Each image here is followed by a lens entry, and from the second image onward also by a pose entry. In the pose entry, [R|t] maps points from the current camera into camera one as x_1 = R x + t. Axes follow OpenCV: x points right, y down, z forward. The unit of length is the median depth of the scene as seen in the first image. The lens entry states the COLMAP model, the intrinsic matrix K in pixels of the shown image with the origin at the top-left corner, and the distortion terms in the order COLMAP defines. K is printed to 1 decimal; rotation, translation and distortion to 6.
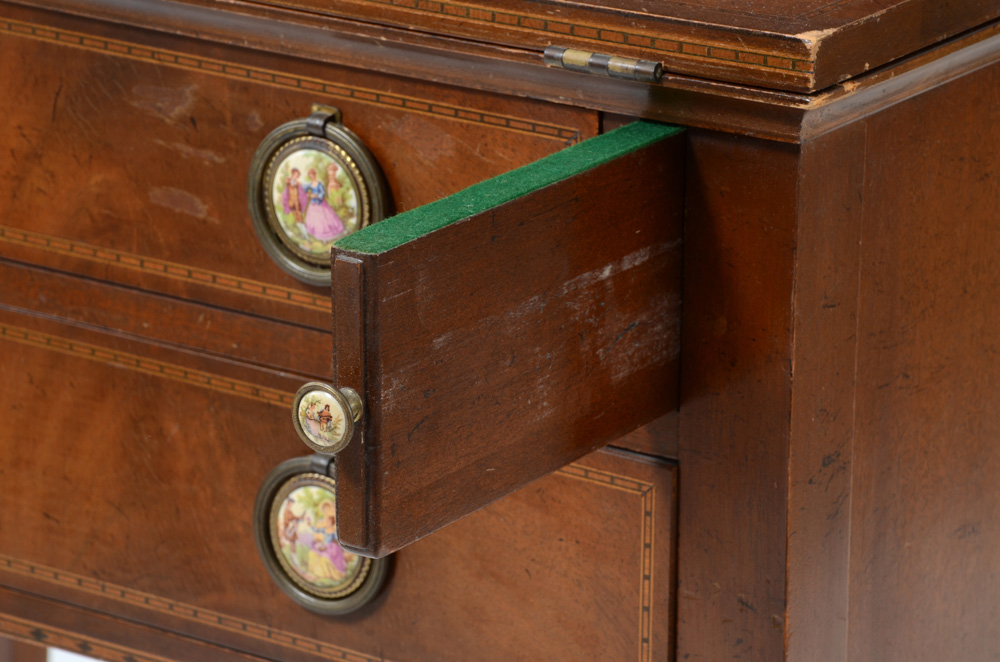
lens RADIAL K [[3591.9, 0, 501.2], [0, 3591.9, 335.6], [0, 0, 1]] dist [1.065067, 0.000000]
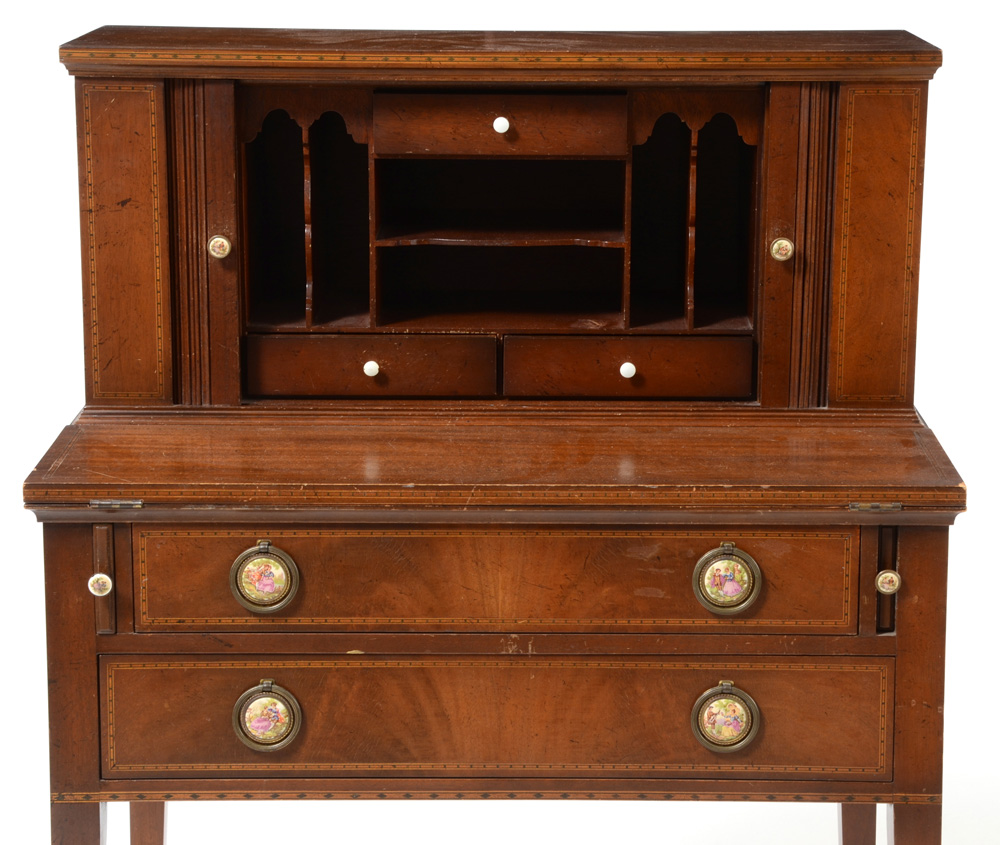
lens RADIAL K [[2754.4, 0, 533.2], [0, 2754.4, 423.1], [0, 0, 1]] dist [0.375188, 0.000000]
pose [[0.824648, -0.129212, 0.550691, -1.179982], [0.178140, 0.983345, -0.036031, -0.098038], [-0.536864, 0.127813, 0.833931, -0.516722]]
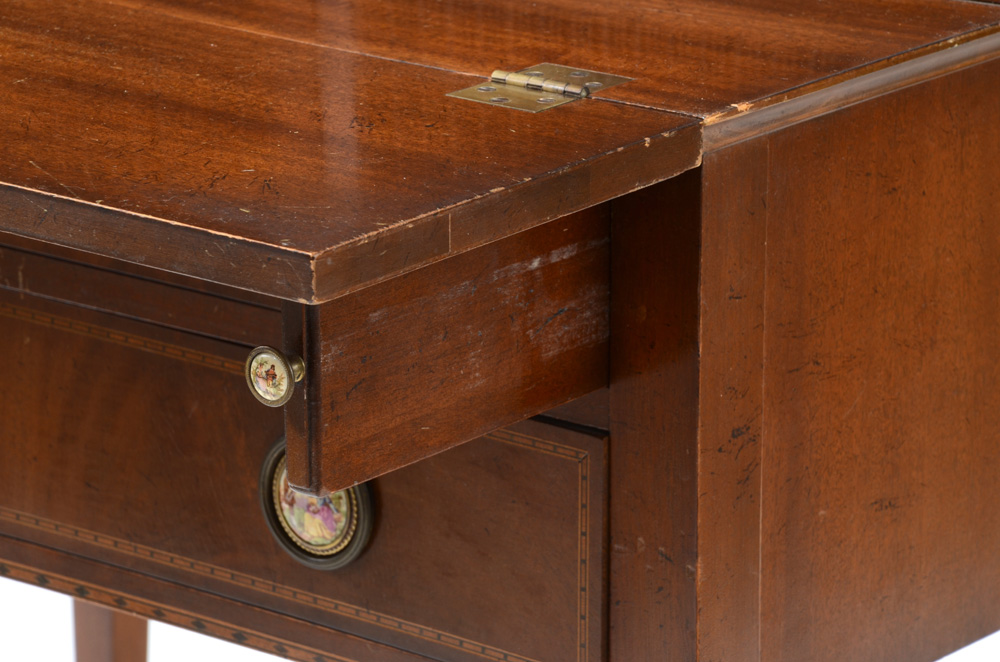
lens RADIAL K [[3945.8, 0, 502.1], [0, 3945.8, 334.1], [0, 0, 1]] dist [1.305115, 0.000000]
pose [[0.997375, 0.013285, -0.071179, 0.099432], [-0.014844, 0.999661, -0.021412, 0.029663], [0.070870, 0.022412, 0.997234, -0.249533]]
